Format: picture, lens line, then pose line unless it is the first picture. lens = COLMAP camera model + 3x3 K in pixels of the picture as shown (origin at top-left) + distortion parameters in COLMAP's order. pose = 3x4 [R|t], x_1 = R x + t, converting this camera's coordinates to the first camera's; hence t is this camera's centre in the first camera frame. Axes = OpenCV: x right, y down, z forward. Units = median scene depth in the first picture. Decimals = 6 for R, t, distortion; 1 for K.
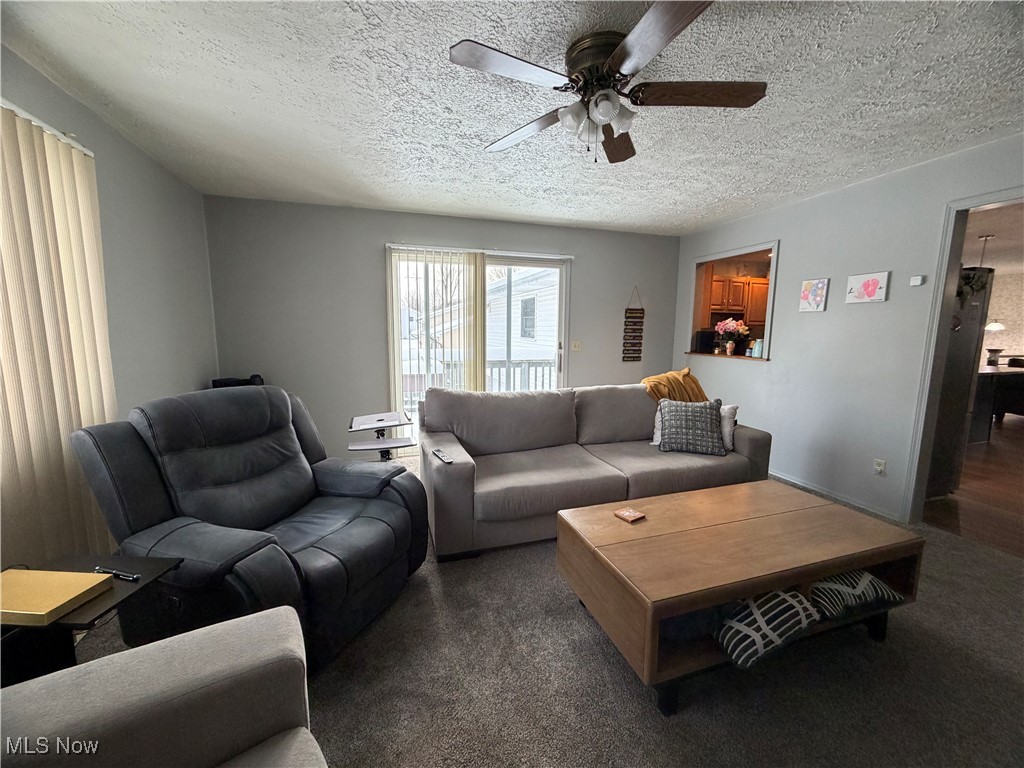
lens RADIAL K [[407.8, 0, 507.5], [0, 407.8, 383.7], [0, 0, 1]] dist [0.001038, 0.000003]
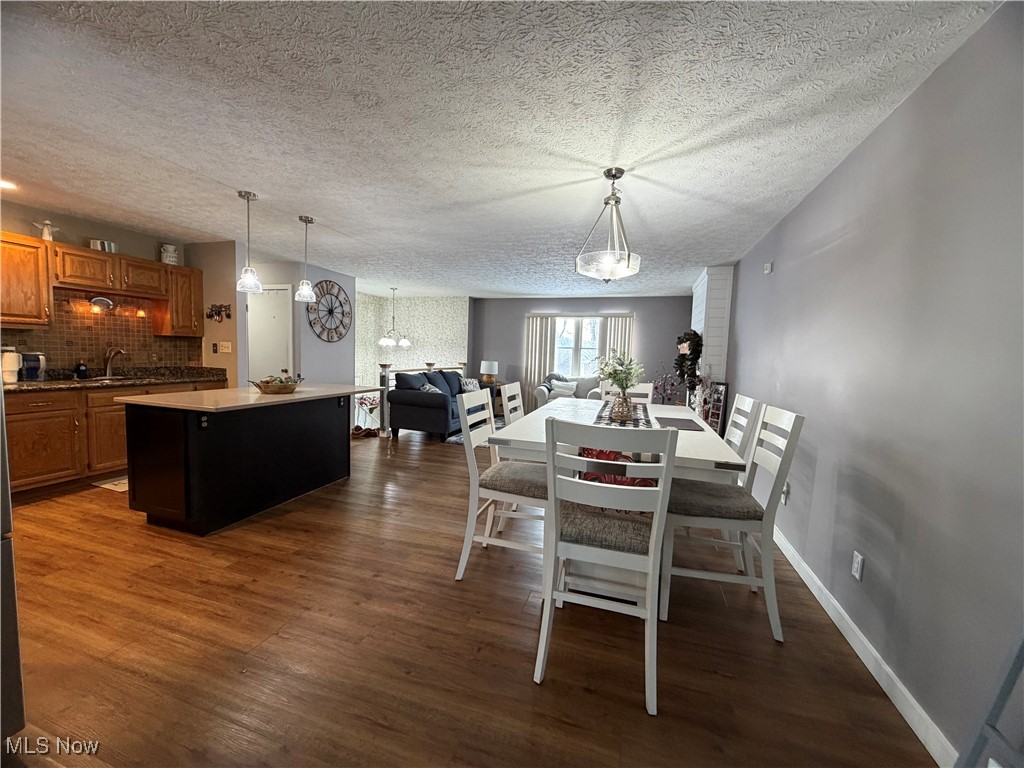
lens RADIAL K [[407.8, 0, 509.1], [0, 407.8, 383.9], [0, 0, 1]] dist [0.001038, 0.000003]
pose [[0.582879, -0.051960, 0.810896, 0.586697], [0.080890, 0.996707, 0.005721, -0.020090], [-0.808522, 0.062258, 0.585163, 0.208399]]
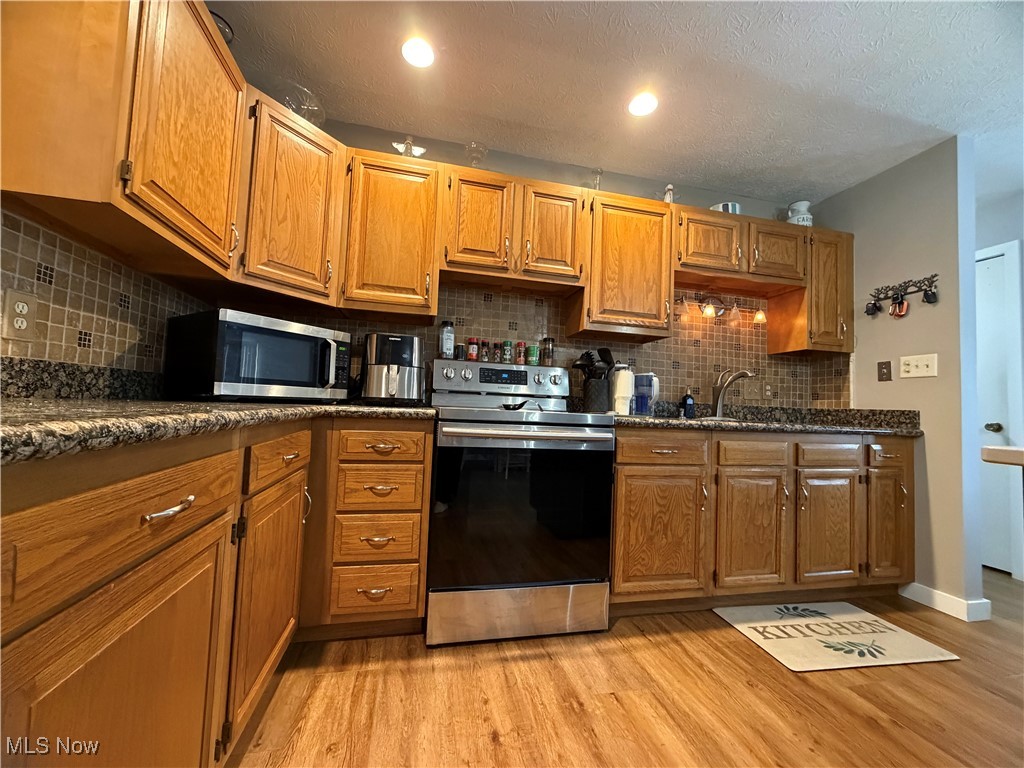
lens RADIAL K [[407.8, 0, 509.4], [0, 407.8, 383.4], [0, 0, 1]] dist [0.001038, 0.000003]
pose [[0.996063, 0.029502, -0.083592, 0.569543], [-0.045030, 0.980660, -0.190469, -0.026572], [0.076356, 0.193483, 0.978128, 0.700071]]
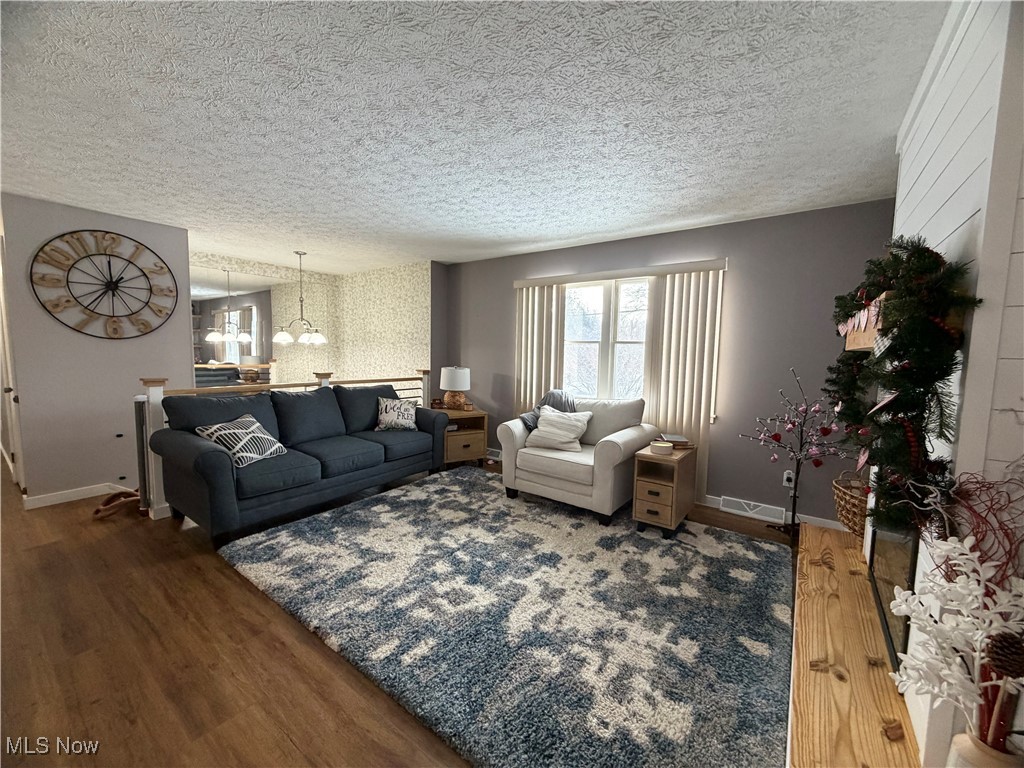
lens RADIAL K [[407.8, 0, 508.7], [0, 407.8, 383.6], [0, 0, 1]] dist [0.001038, 0.000003]
pose [[0.809570, -0.043630, 0.585399, 1.265703], [0.066727, 0.997610, -0.017927, -0.041395], [-0.583218, 0.053575, 0.810547, 0.351334]]
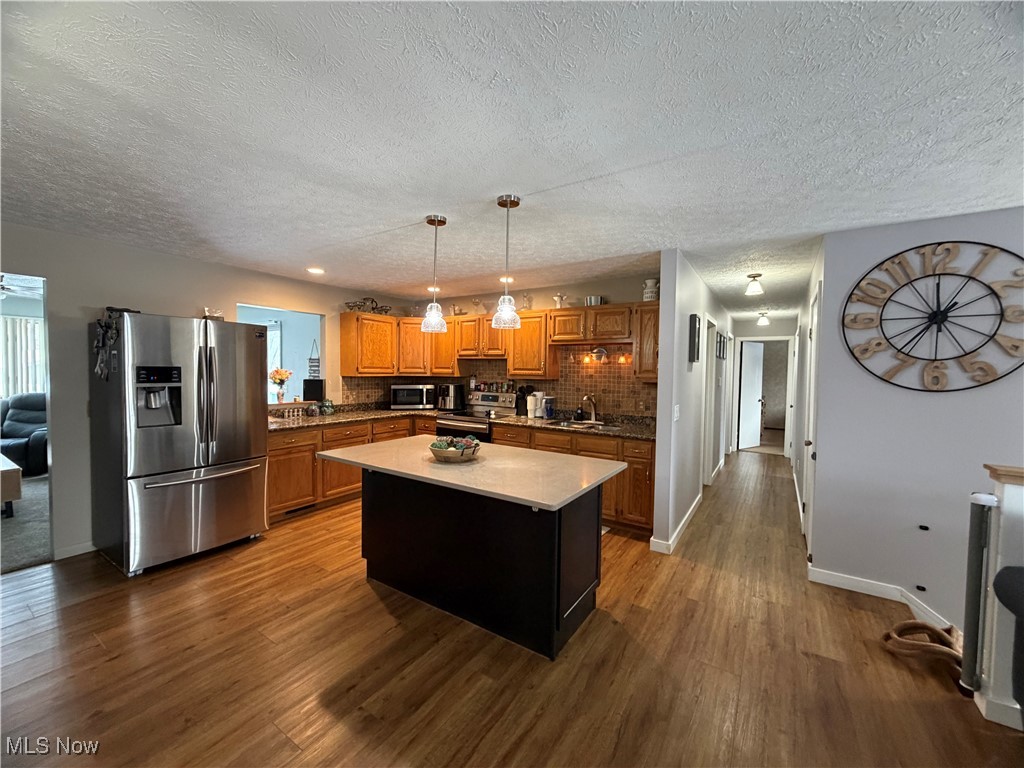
lens RADIAL K [[407.8, 0, 509.3], [0, 407.8, 384.0], [0, 0, 1]] dist [0.001038, 0.000003]
pose [[0.628189, 0.028571, -0.777536, 1.205363], [-0.115153, 0.991734, -0.056593, -0.088097], [0.769492, 0.125086, 0.626287, 0.560793]]
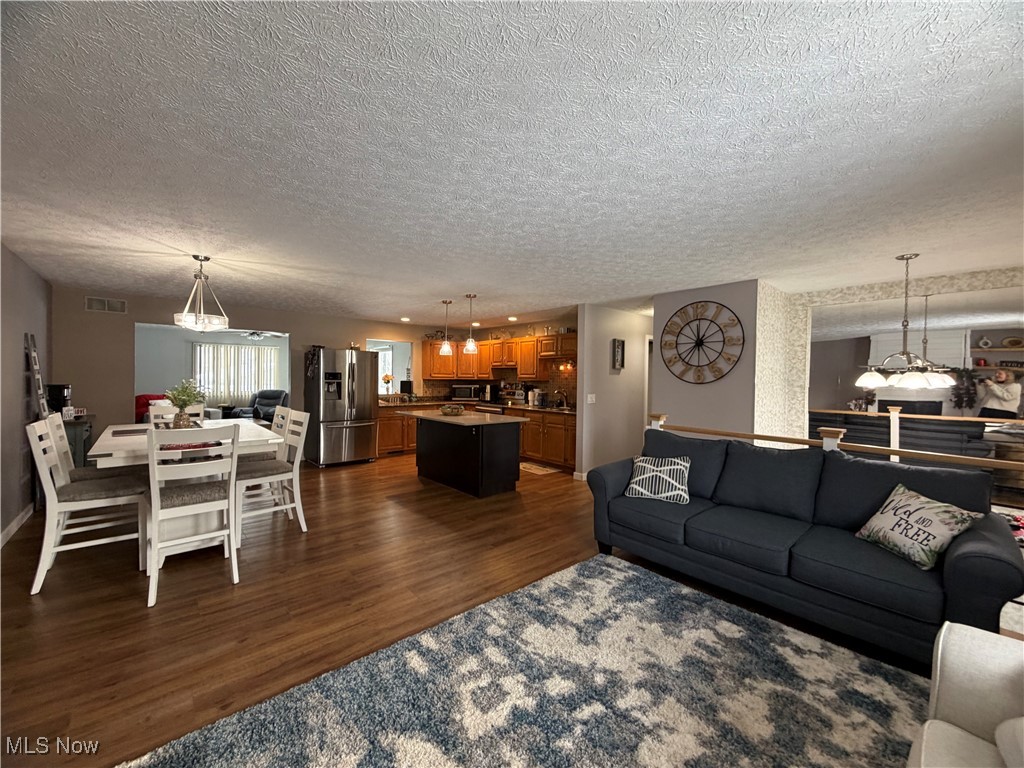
lens RADIAL K [[407.8, 0, 508.6], [0, 407.8, 384.3], [0, 0, 1]] dist [0.001038, 0.000003]
pose [[0.395368, 0.011861, -0.918446, 1.699077], [-0.135013, 0.989806, -0.045337, -0.072108], [0.908546, 0.141927, 0.392939, 0.544572]]
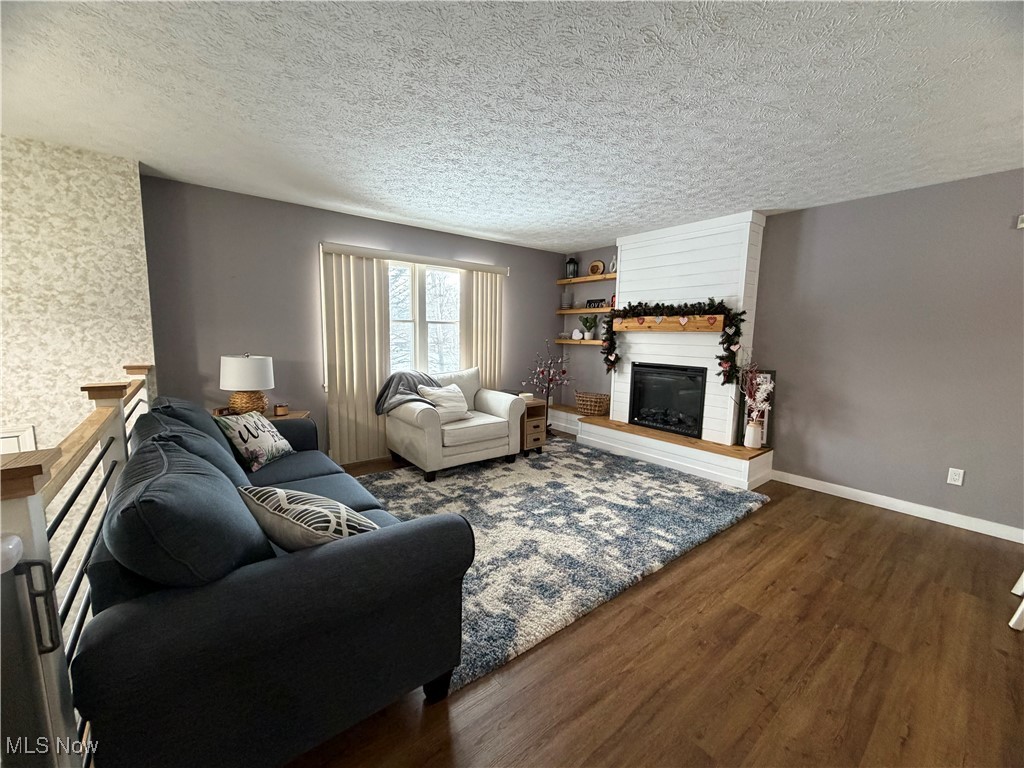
lens RADIAL K [[407.8, 0, 508.1], [0, 407.8, 384.9], [0, 0, 1]] dist [0.001038, 0.000003]
pose [[-0.350231, -0.130997, 0.927458, 1.045760], [0.106517, 0.978178, 0.178385, -0.113459], [-0.930587, 0.161266, -0.328635, 0.909556]]
